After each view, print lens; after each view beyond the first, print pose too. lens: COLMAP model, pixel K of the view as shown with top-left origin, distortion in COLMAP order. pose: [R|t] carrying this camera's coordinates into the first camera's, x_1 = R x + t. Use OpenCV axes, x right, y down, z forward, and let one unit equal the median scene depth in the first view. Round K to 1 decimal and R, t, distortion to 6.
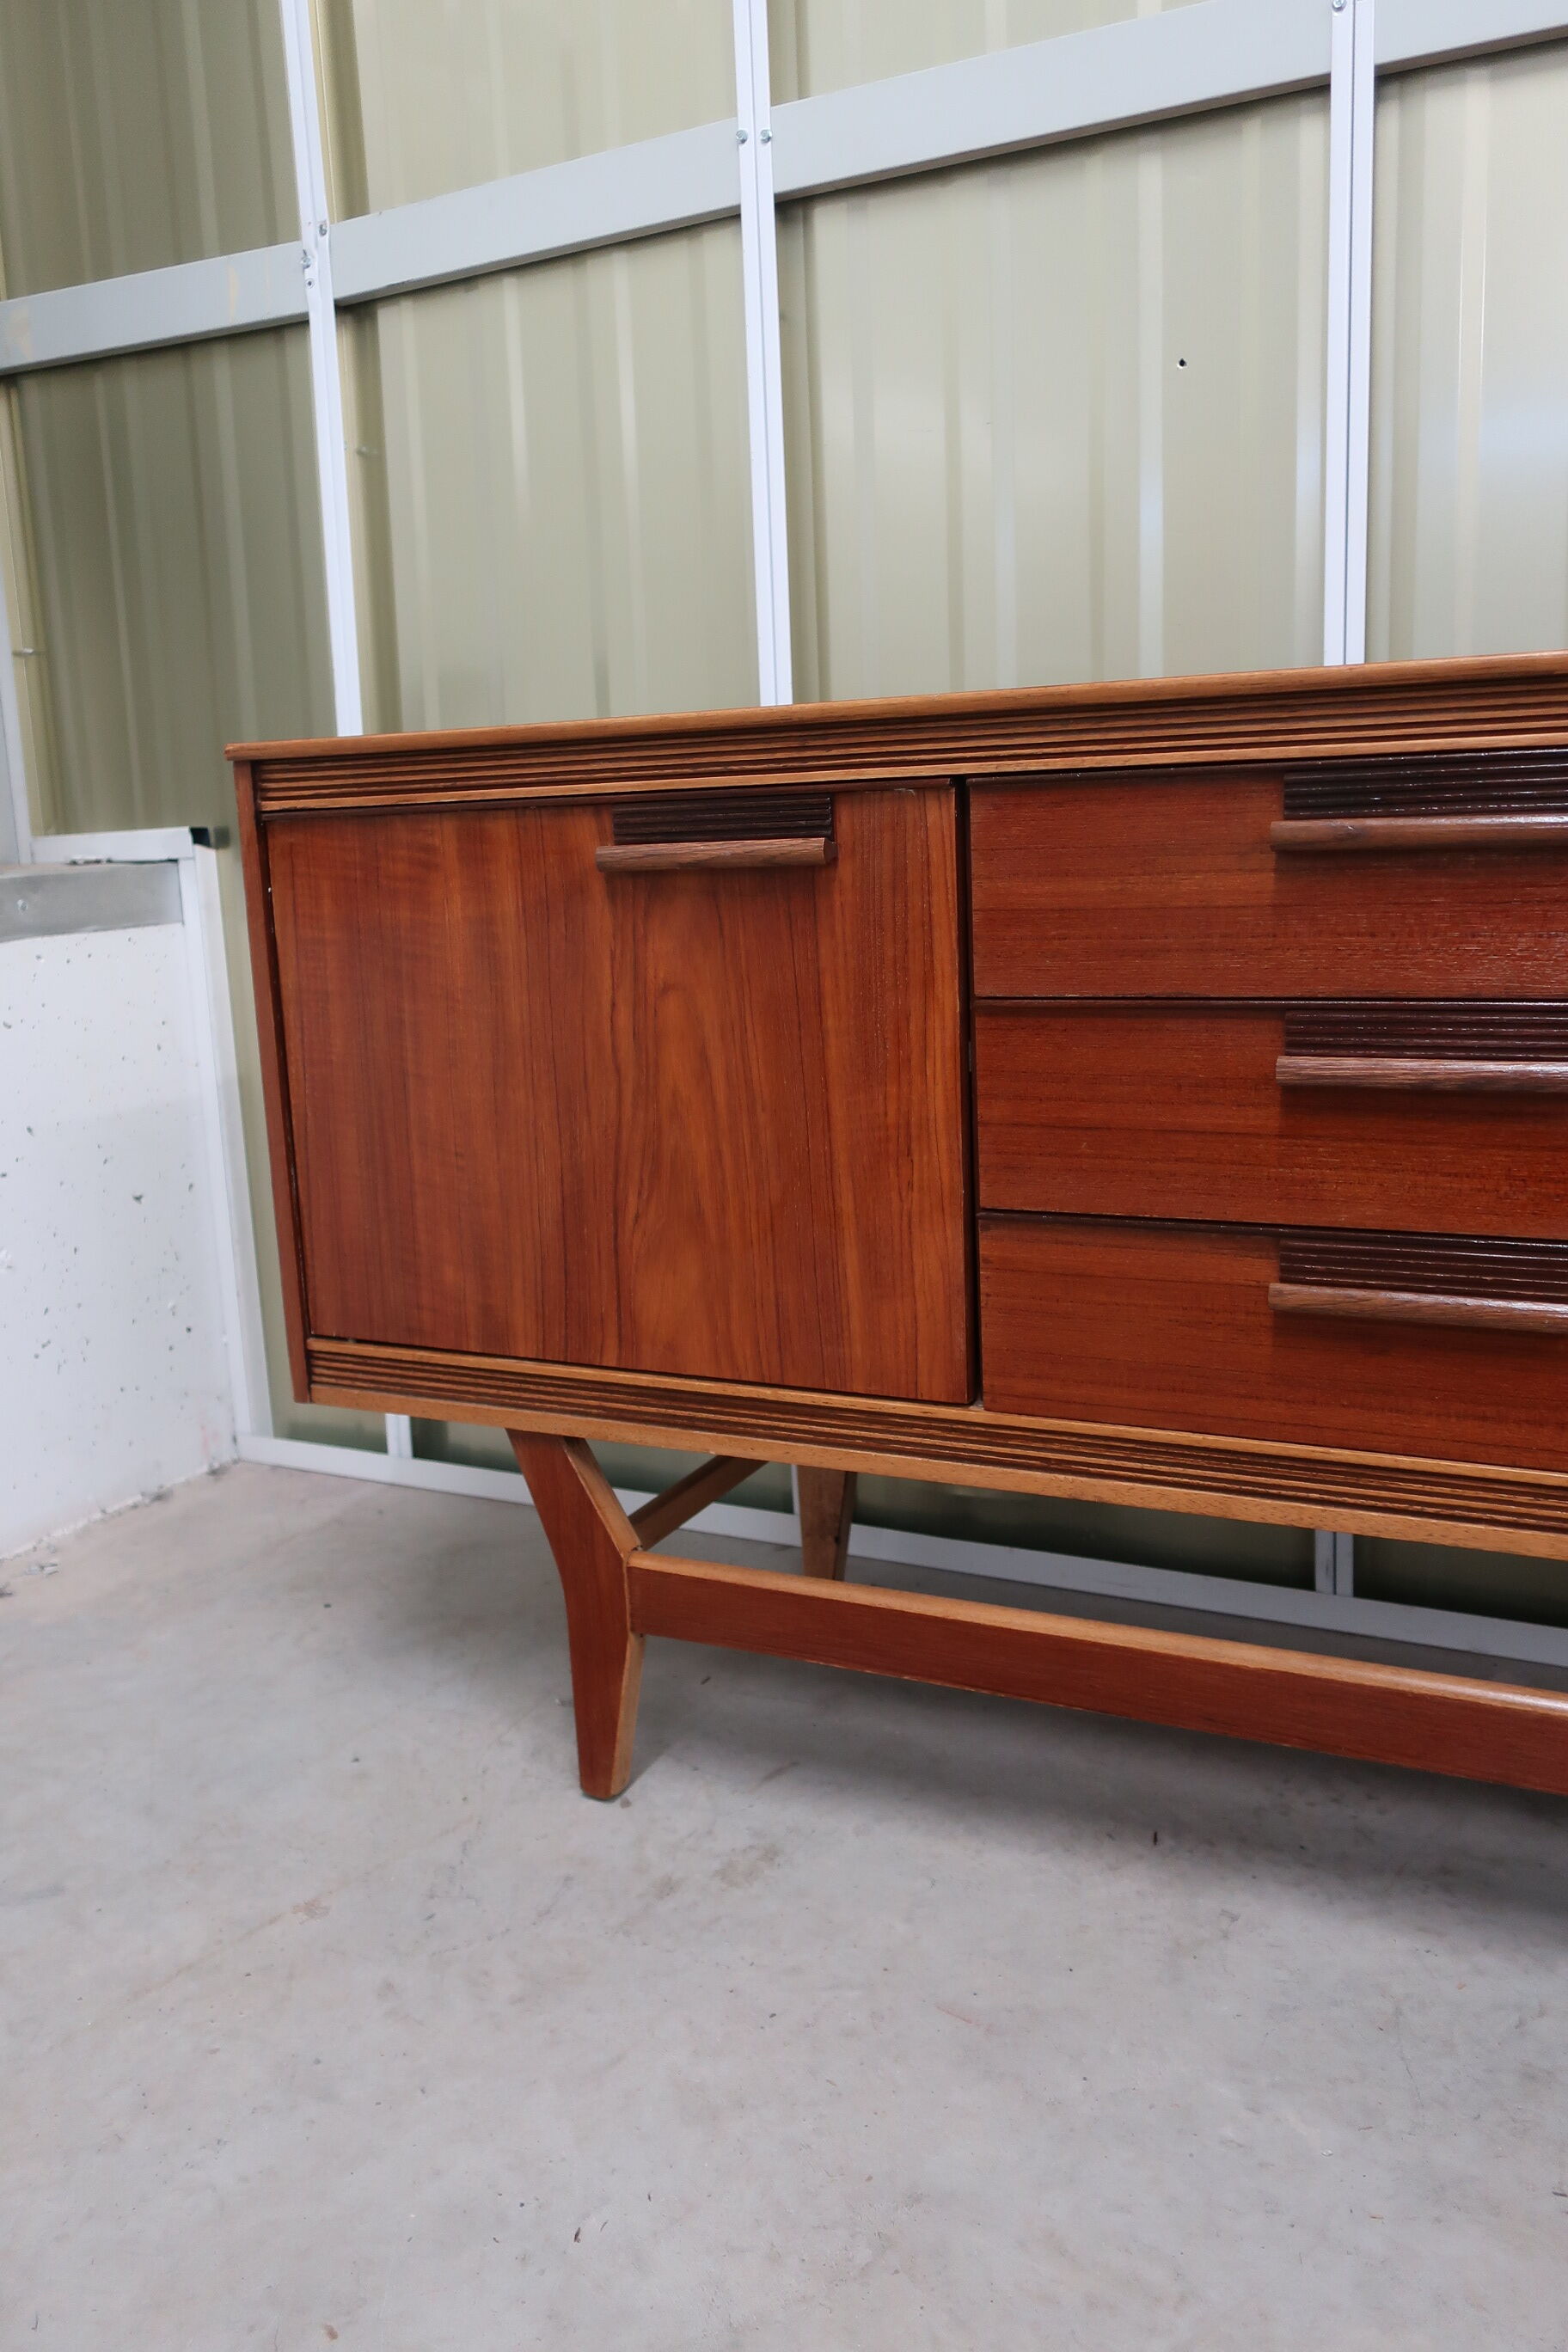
lens RADIAL K [[1854.9, 0, 784.0], [0, 1854.9, 1176.0], [0, 0, 1]] dist [0.000185, 0.010545]
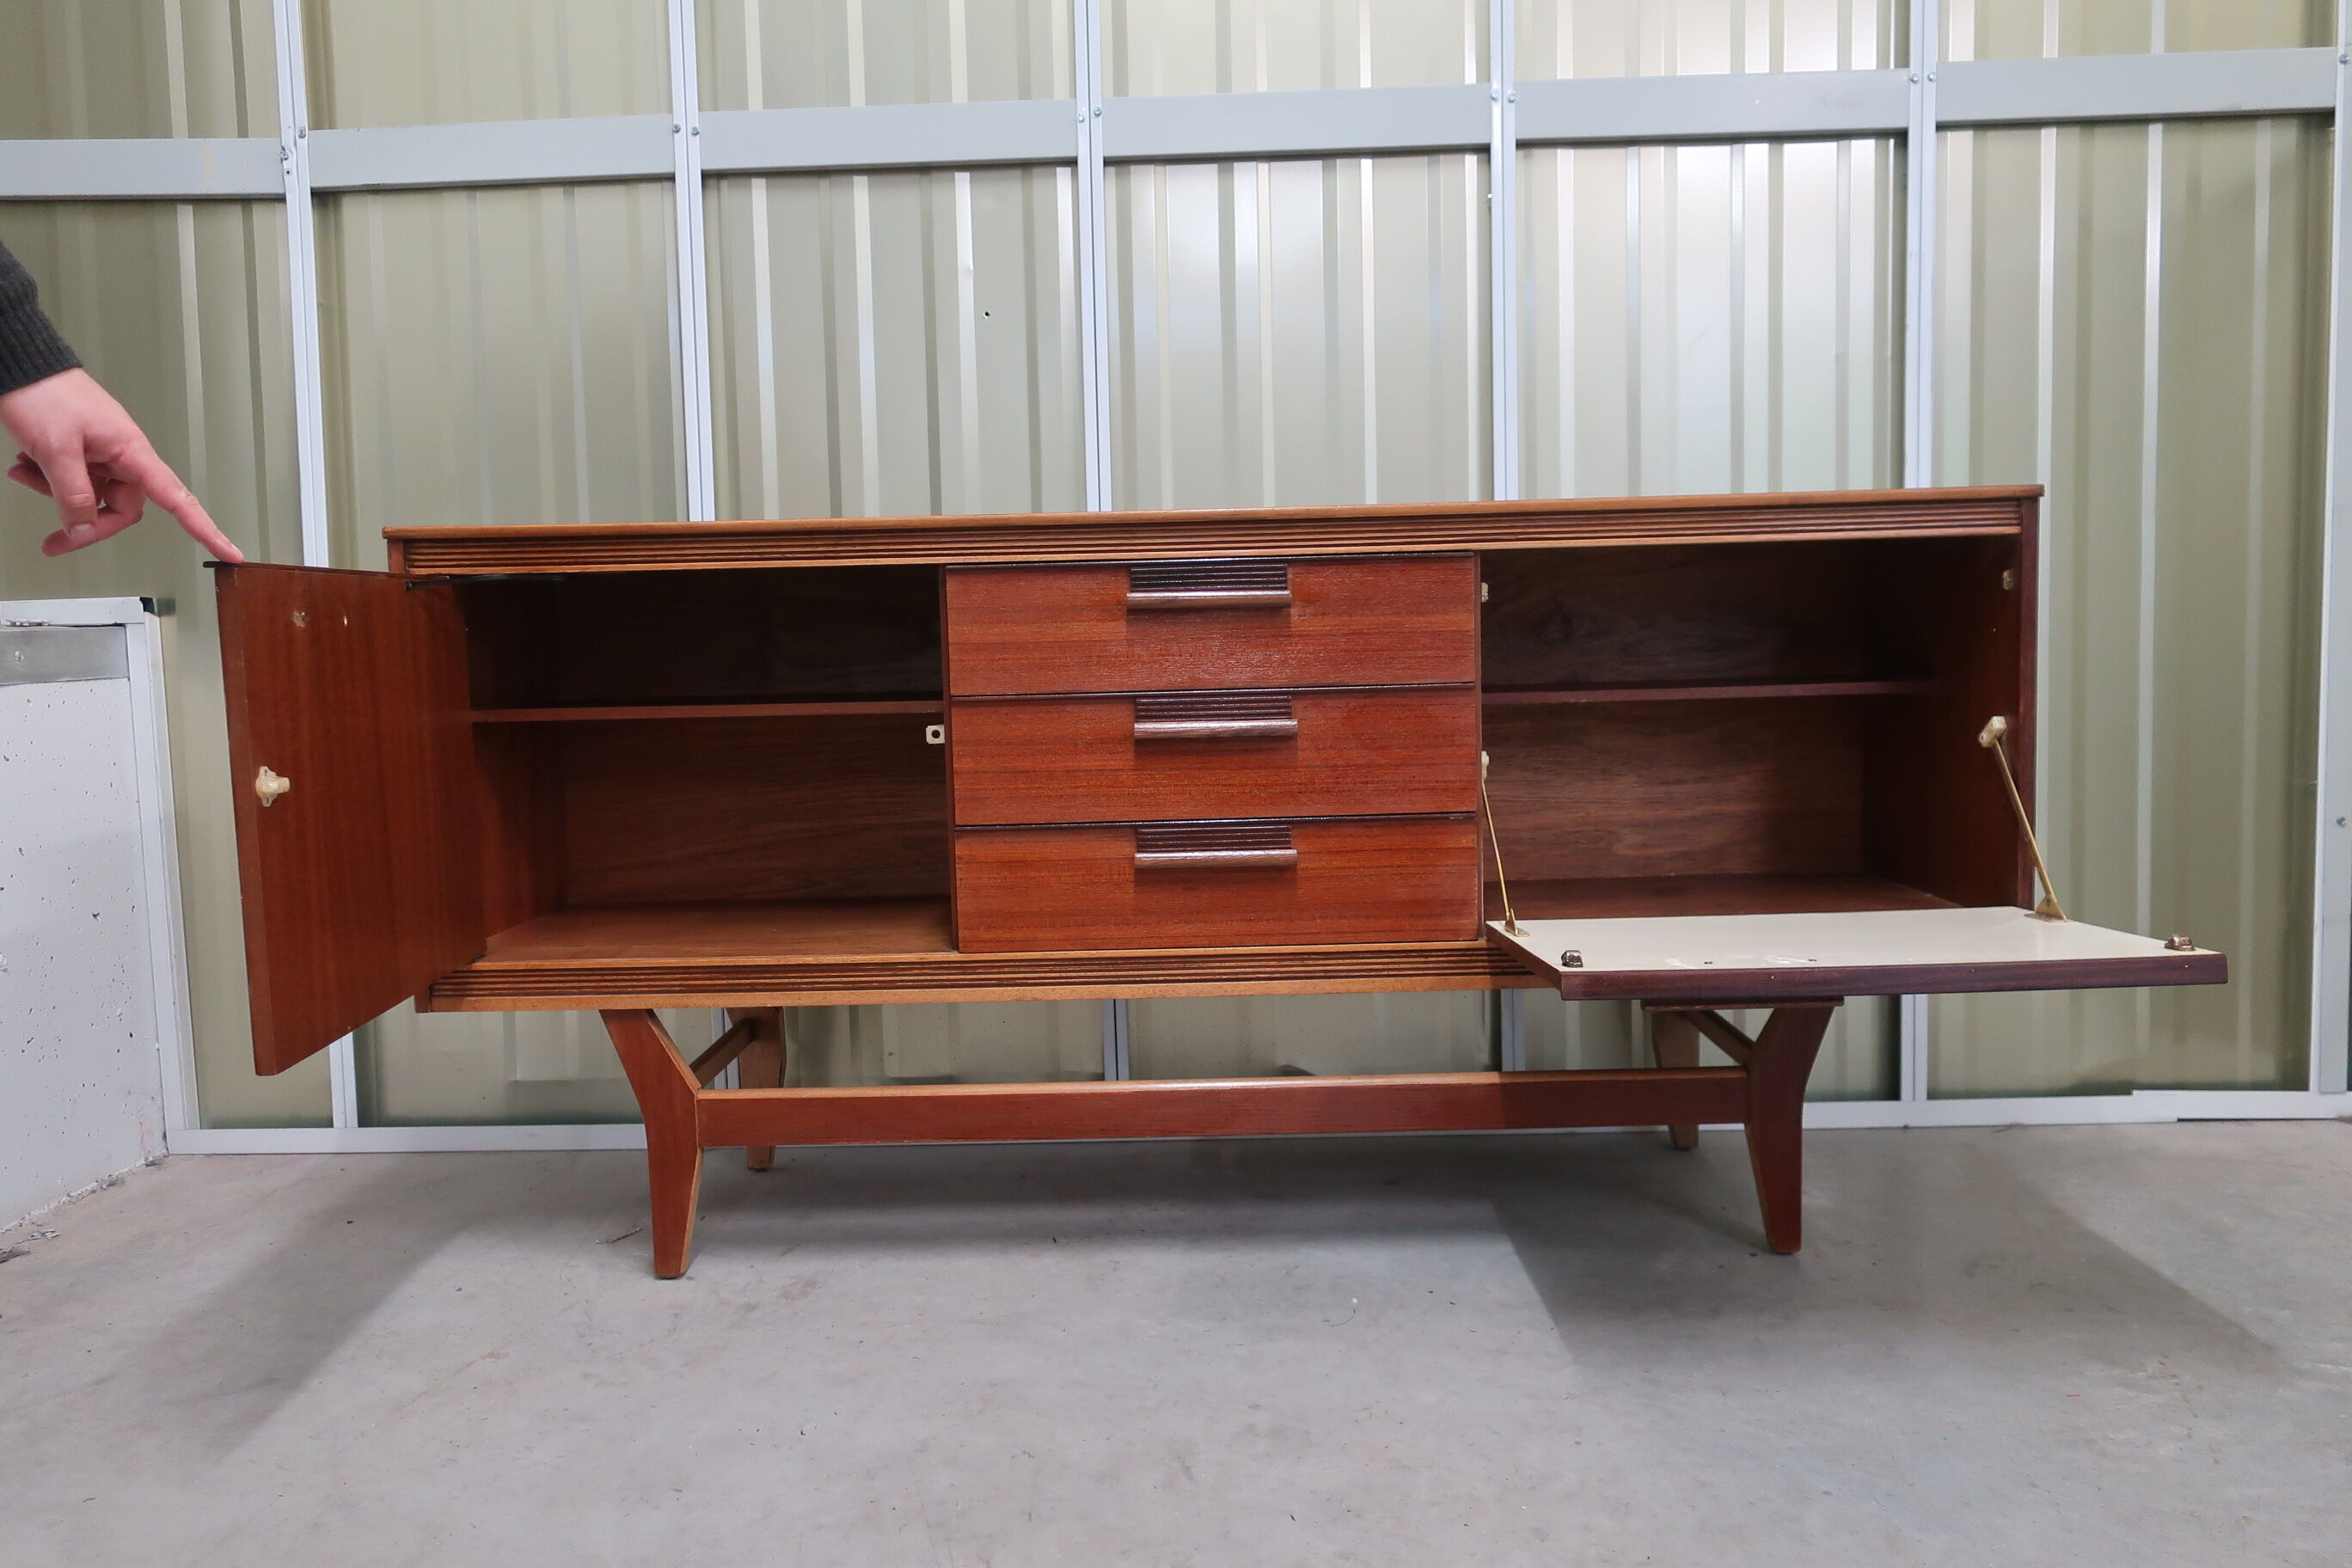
lens RADIAL K [[1854.9, 0, 1155.5], [0, 1854.9, 795.7], [0, 0, 1]] dist [0.000185, 0.010545]
pose [[0.907097, -0.018716, 0.420505, -0.400427], [0.066083, 0.992955, -0.098357, 0.156160], [-0.415701, 0.117008, 0.901943, -0.523495]]
